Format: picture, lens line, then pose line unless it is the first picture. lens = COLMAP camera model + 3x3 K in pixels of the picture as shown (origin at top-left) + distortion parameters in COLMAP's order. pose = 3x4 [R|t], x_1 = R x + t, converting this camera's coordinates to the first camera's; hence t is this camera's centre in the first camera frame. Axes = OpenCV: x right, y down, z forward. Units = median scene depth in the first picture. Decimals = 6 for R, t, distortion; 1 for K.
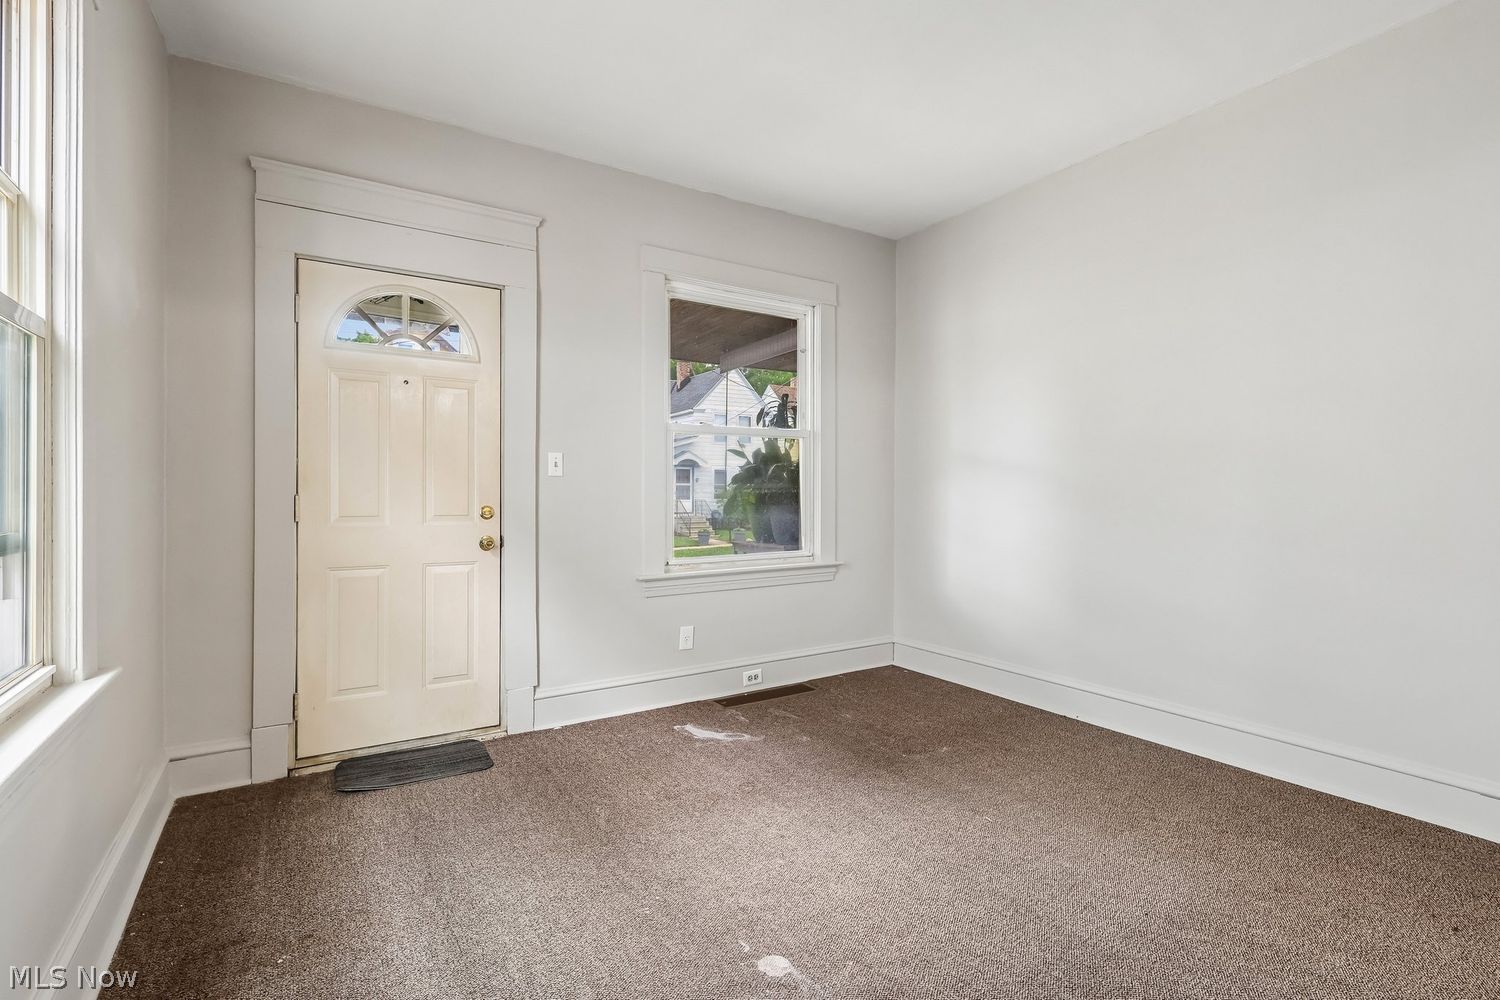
lens RADIAL K [[673.7, 0, 750.0], [0, 673.7, 500.0], [0, 0, 1]] dist [-0.016493, 0.000255]
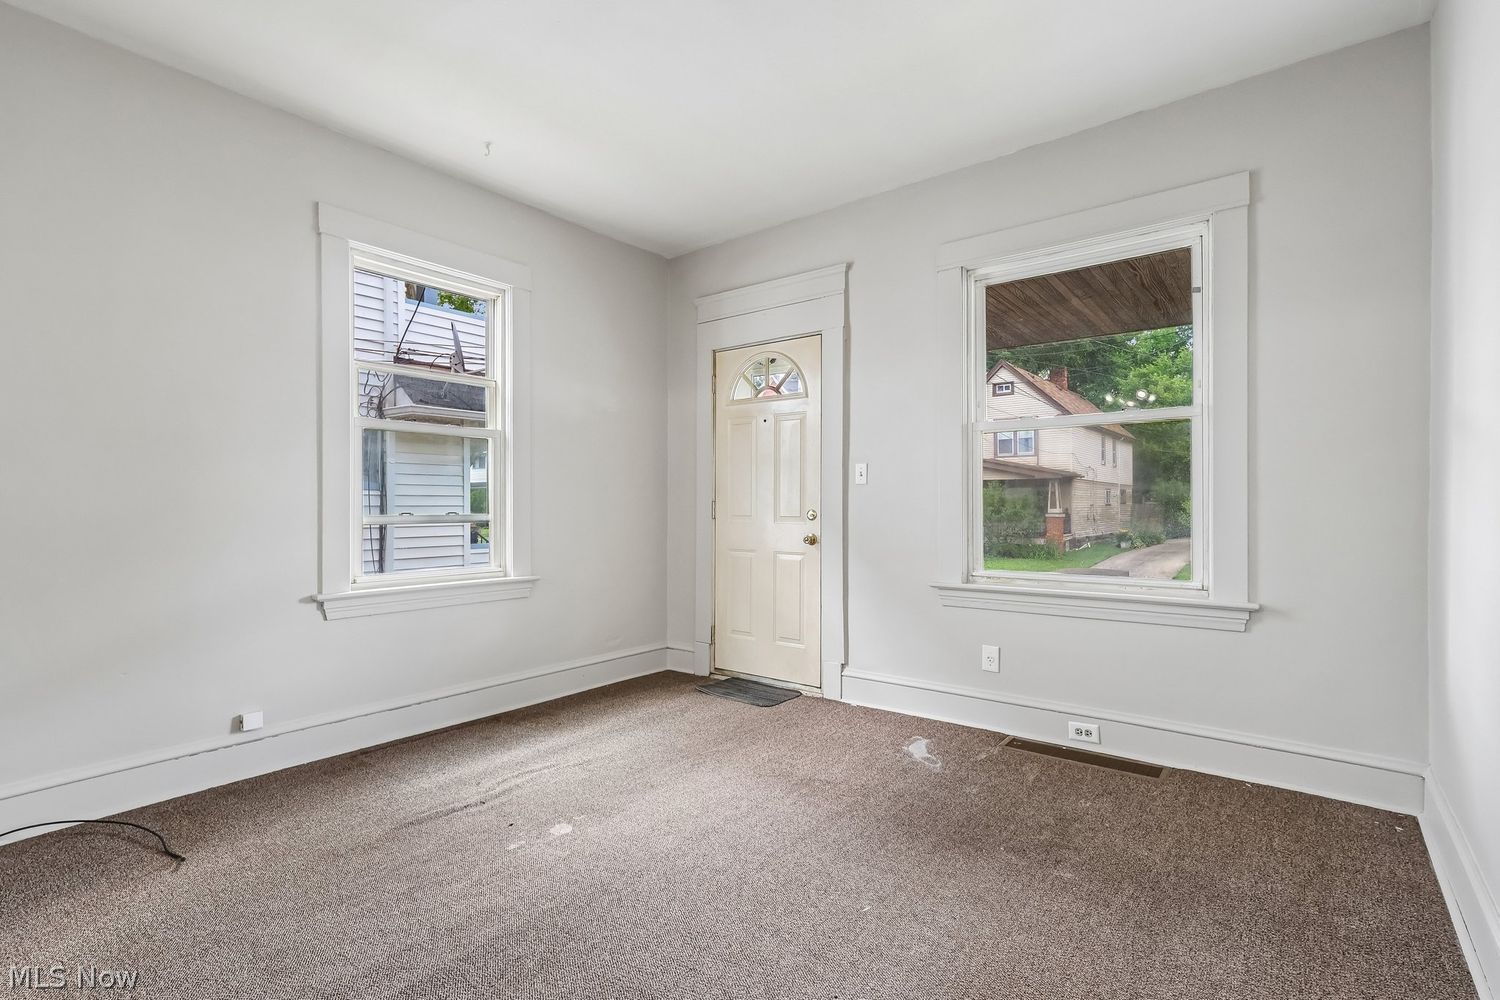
lens RADIAL K [[707.4, 0, 744.0], [0, 707.4, 502.0], [0, 0, 1]] dist [0.001215, -0.000098]
pose [[0.337253, -0.003646, -0.941407, 0.804231], [-0.006661, 0.999958, -0.006259, 0.003949], [0.941390, 0.008381, 0.337215, 0.429413]]
